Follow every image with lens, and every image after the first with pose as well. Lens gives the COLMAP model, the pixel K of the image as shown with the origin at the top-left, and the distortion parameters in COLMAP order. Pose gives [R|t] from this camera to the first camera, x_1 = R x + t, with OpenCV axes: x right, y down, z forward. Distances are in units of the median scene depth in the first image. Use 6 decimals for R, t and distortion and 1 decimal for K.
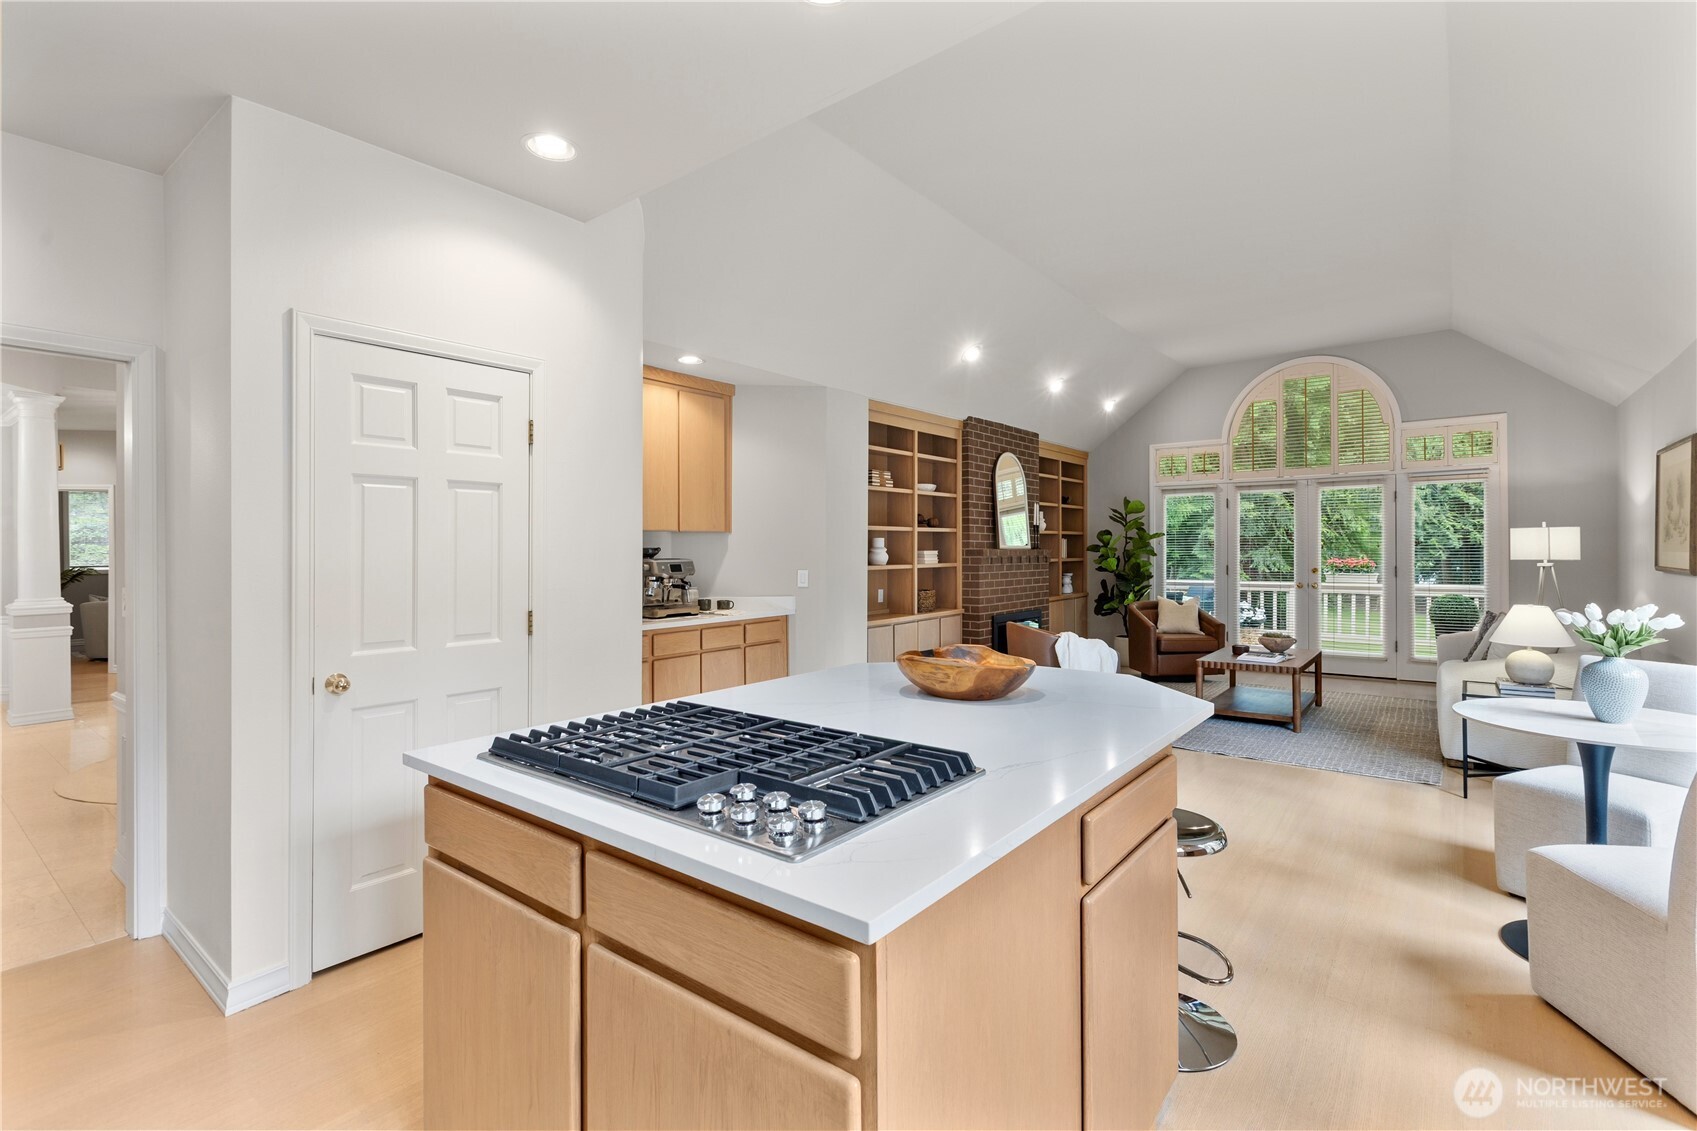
lens RADIAL K [[770.8, 0, 864.7], [0, 770.8, 548.9], [0, 0, 1]] dist [0.004336, 0.000431]
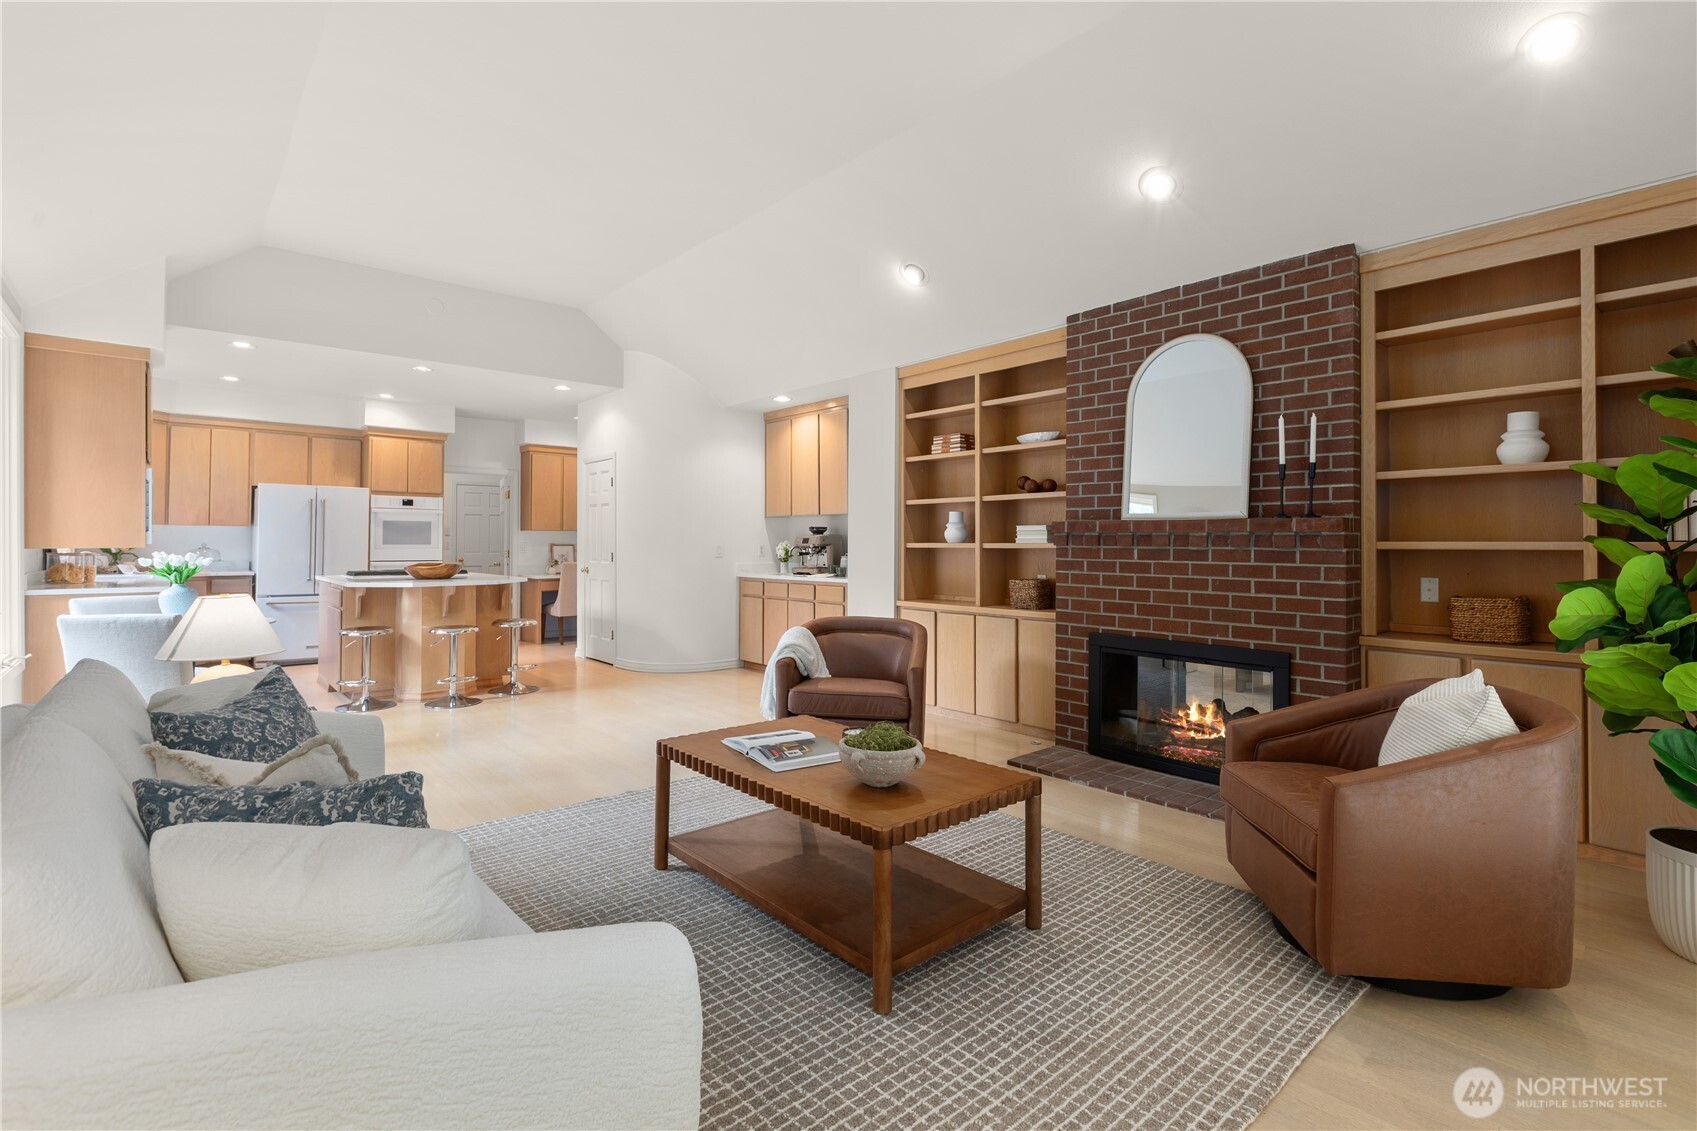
lens RADIAL K [[779.2, 0, 851.6], [0, 779.2, 531.3], [0, 0, 1]] dist [0.003185, 0.000435]
pose [[-0.189546, -0.010146, -0.981819, 0.730498], [-0.002064, 0.999949, -0.009935, 0.013613], [0.981870, 0.000144, -0.189558, 0.853805]]
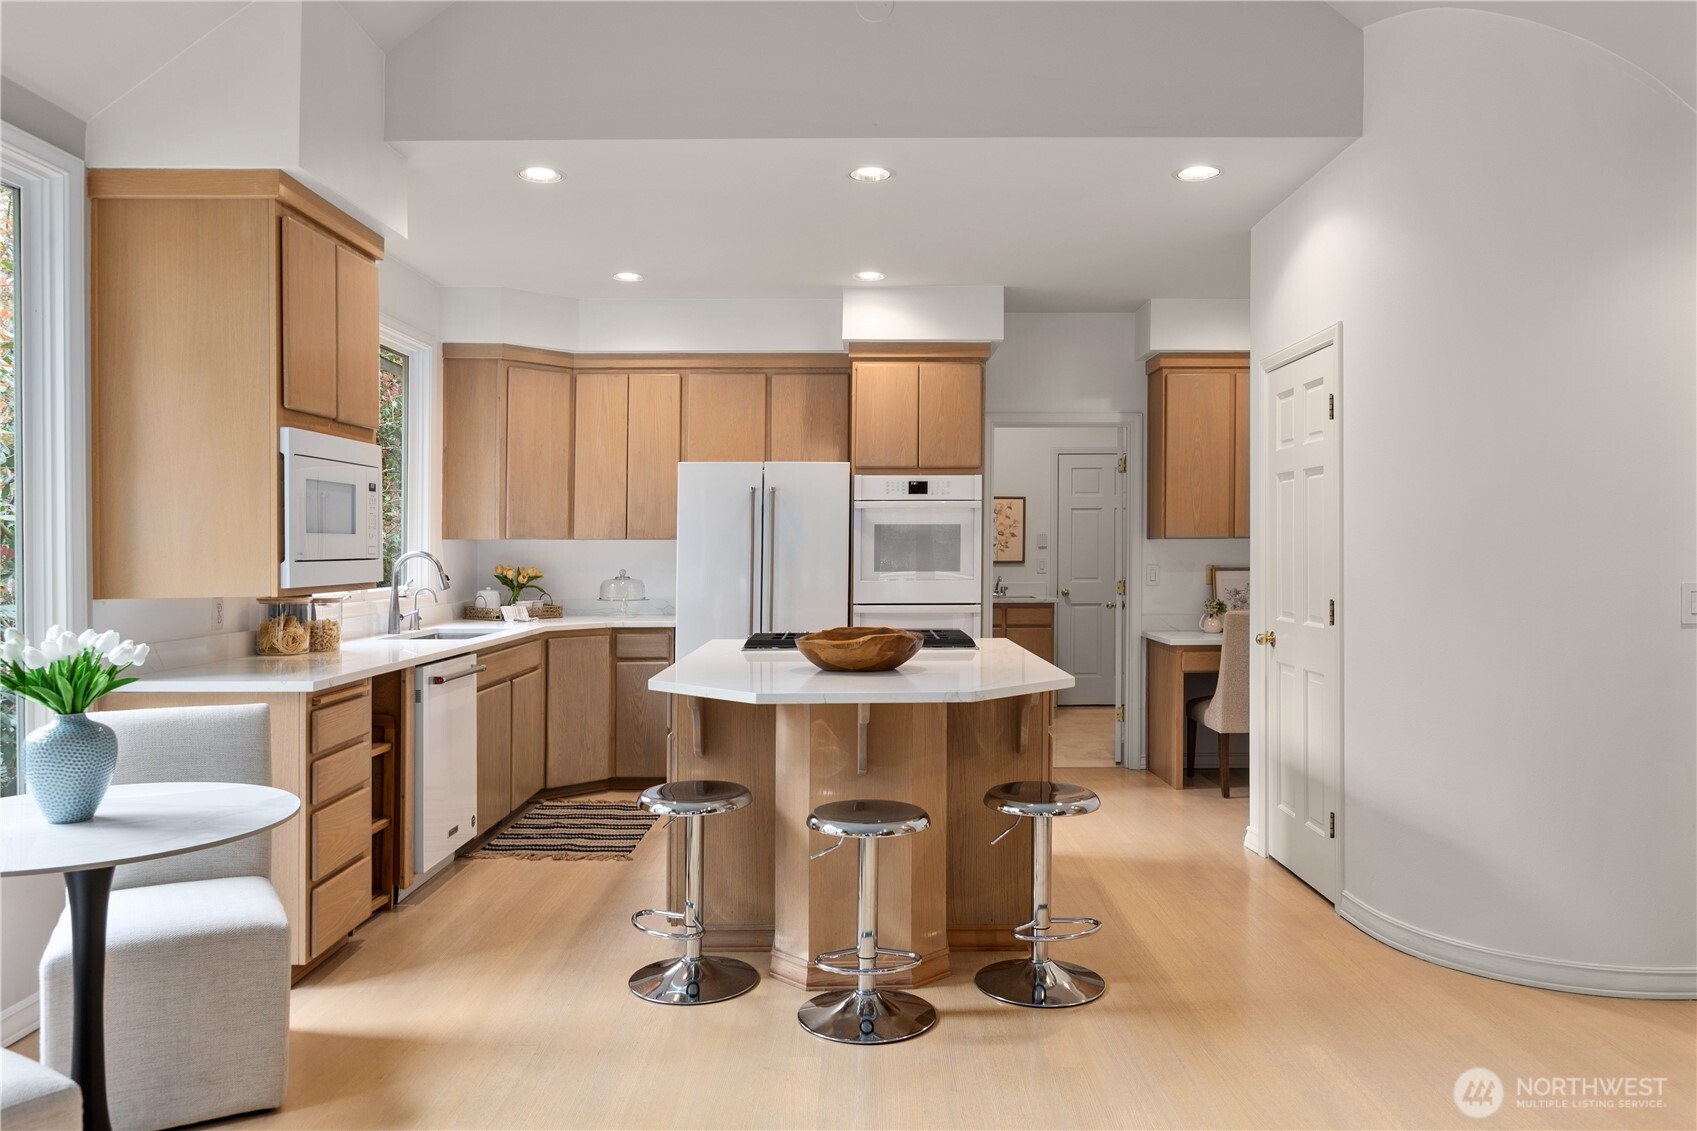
lens RADIAL K [[1164.5, 0, 866.3], [0, 1164.5, 544.2], [0, 0, 1]] dist [0.000033, -0.000456]
pose [[-0.786815, 0.005933, -0.617160, 0.326719], [0.007897, 0.999969, -0.000454, 0.003969], [0.617138, -0.005231, -0.786837, 0.664949]]
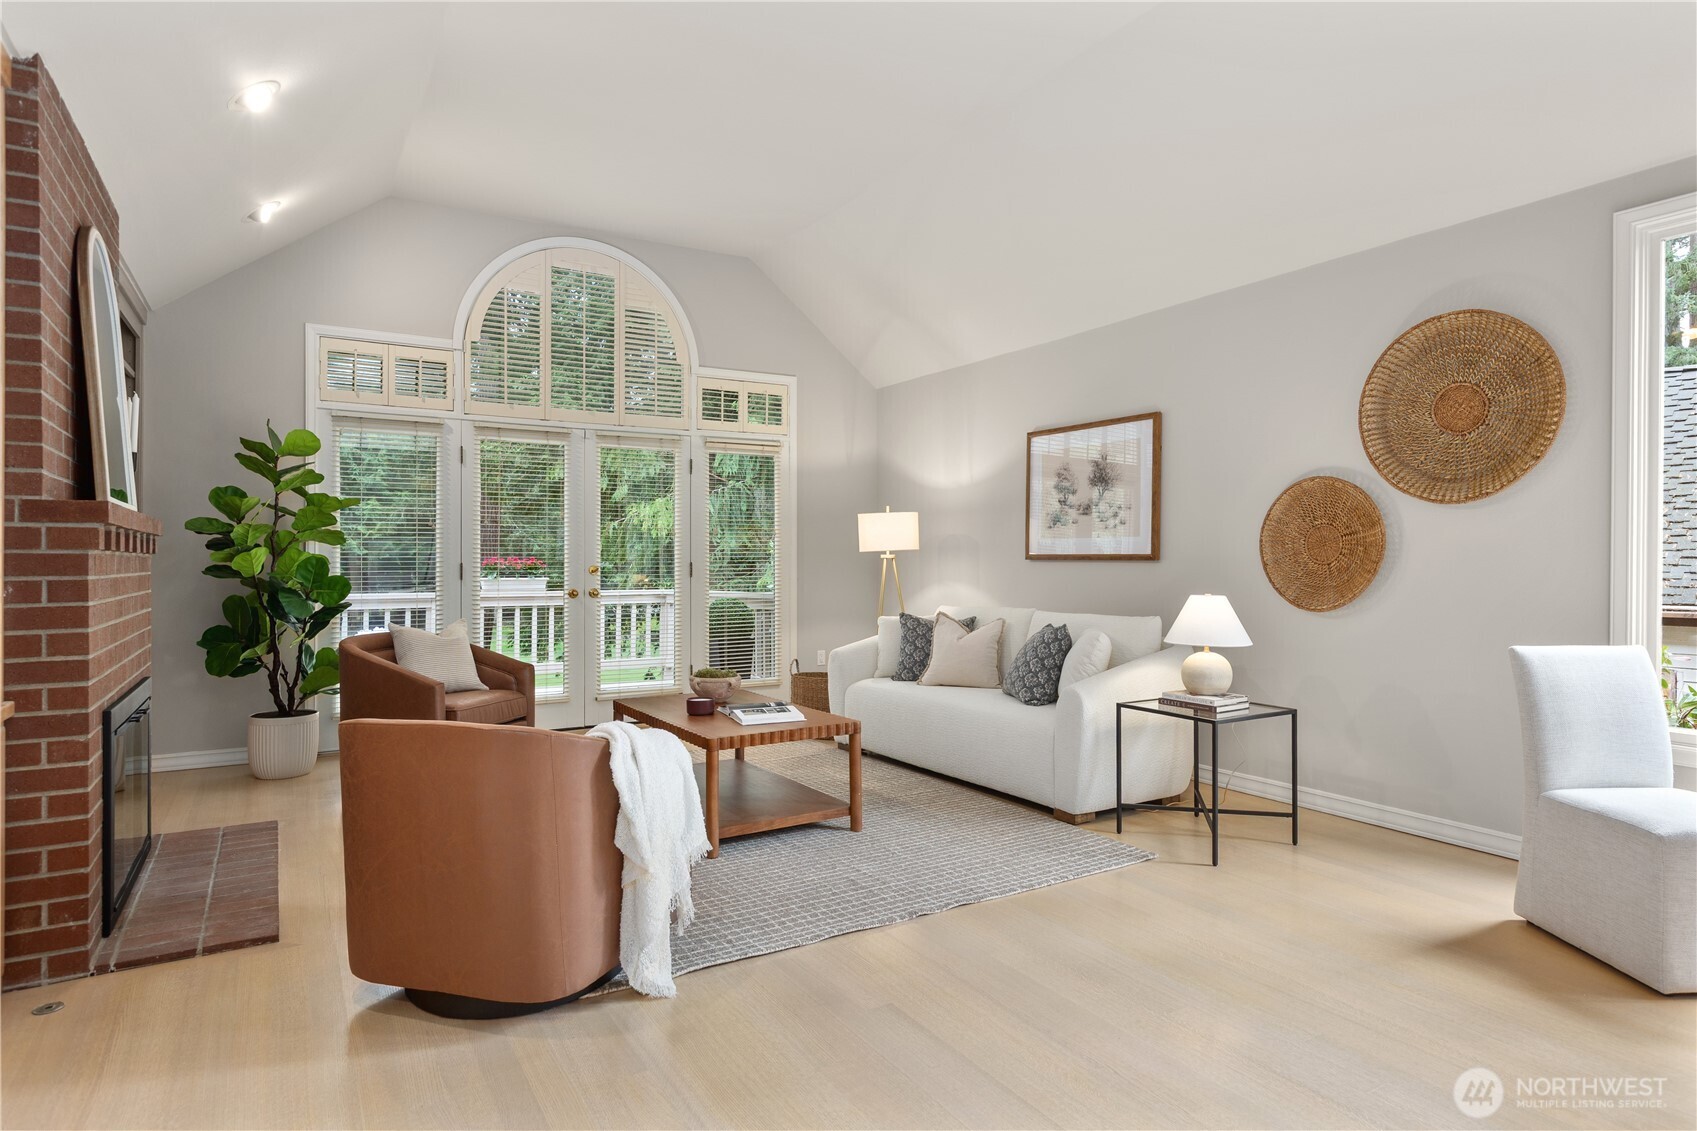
lens RADIAL K [[943.9, 0, 848.5], [0, 943.9, 565.5], [0, 0, 1]] dist [0.005199, 0.001145]
pose [[0.363312, -0.001396, 0.931667, -0.083694], [-0.003044, 0.999992, 0.002686, 0.021844], [-0.931663, -0.003812, 0.363304, 0.518682]]
